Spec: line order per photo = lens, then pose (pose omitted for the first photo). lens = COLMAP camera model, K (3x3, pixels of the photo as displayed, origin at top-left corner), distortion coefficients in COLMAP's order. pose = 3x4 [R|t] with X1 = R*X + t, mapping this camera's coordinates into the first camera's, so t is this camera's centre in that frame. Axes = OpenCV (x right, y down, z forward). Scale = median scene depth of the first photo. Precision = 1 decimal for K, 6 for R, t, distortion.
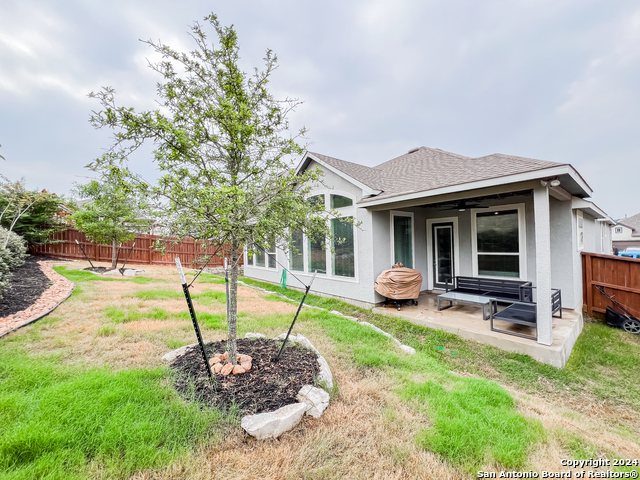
lens RADIAL K [[256.6, 0, 320.0], [0, 256.6, 240.0], [0, 0, 1]] dist [0.000911, 0.000306]
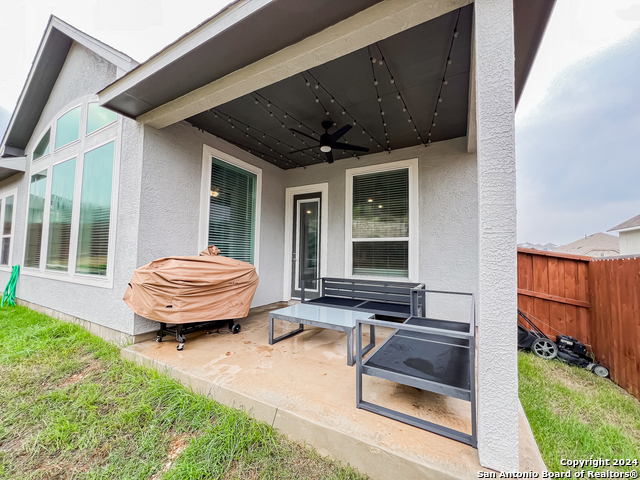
lens RADIAL K [[256.6, 0, 320.0], [0, 256.6, 240.0], [0, 0, 1]] dist [0.000911, 0.000306]
pose [[0.929730, 0.065179, 0.362427, 0.335308], [-0.045197, 0.996967, -0.063352, 0.102152], [-0.365457, 0.042520, 0.929856, 0.479444]]
